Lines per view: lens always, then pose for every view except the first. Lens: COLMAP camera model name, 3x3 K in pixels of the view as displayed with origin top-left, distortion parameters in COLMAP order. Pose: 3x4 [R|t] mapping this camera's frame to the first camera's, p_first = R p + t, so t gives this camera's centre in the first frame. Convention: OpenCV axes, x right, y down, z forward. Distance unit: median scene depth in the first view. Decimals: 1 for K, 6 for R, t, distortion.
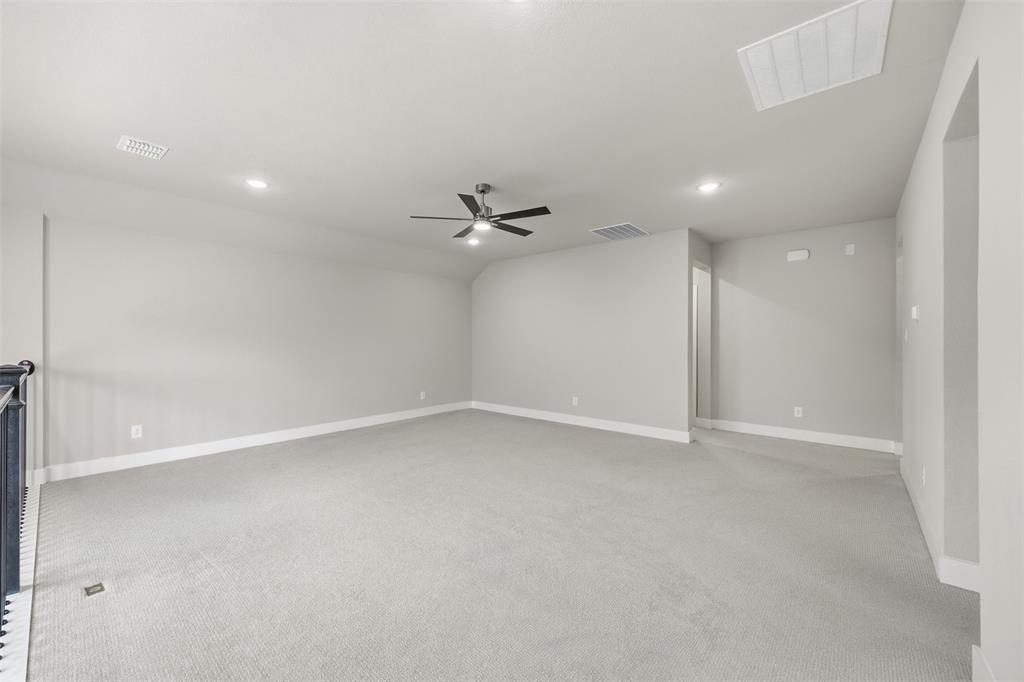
lens RADIAL K [[399.8, 0, 521.0], [0, 399.8, 339.5], [0, 0, 1]] dist [0.000663, -0.000144]
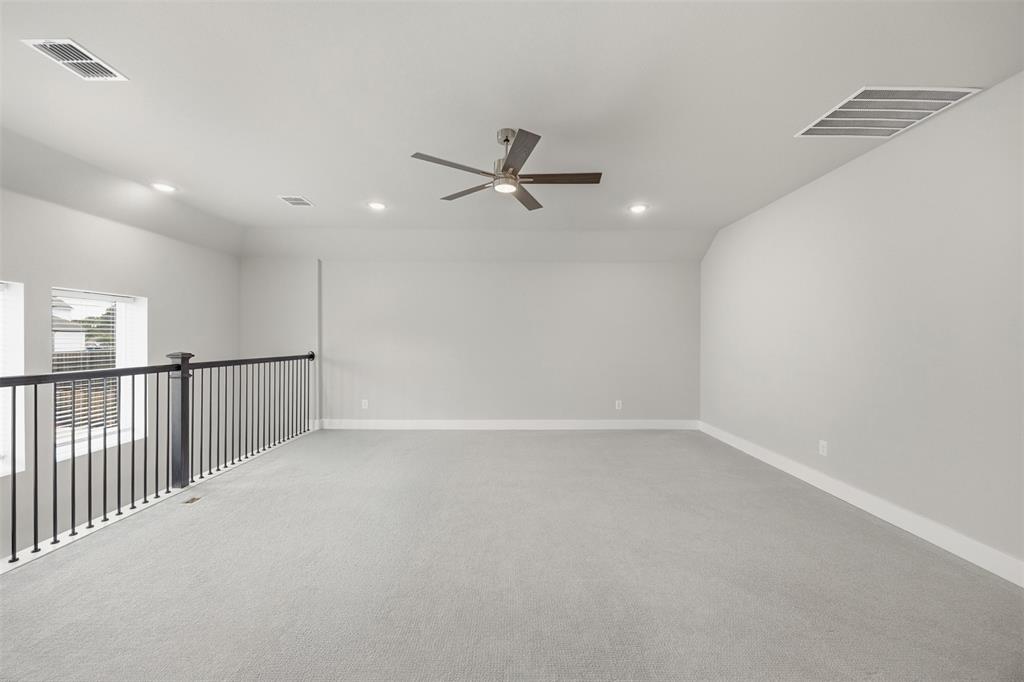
lens RADIAL K [[412.2, 0, 512.0], [0, 412.2, 341.0], [0, 0, 1]] dist [-0.001420, -0.000213]
pose [[0.639060, 0.004820, -0.769142, 0.513990], [0.001649, 0.999969, 0.007637, -0.001020], [0.769155, -0.006149, 0.639033, 0.511502]]
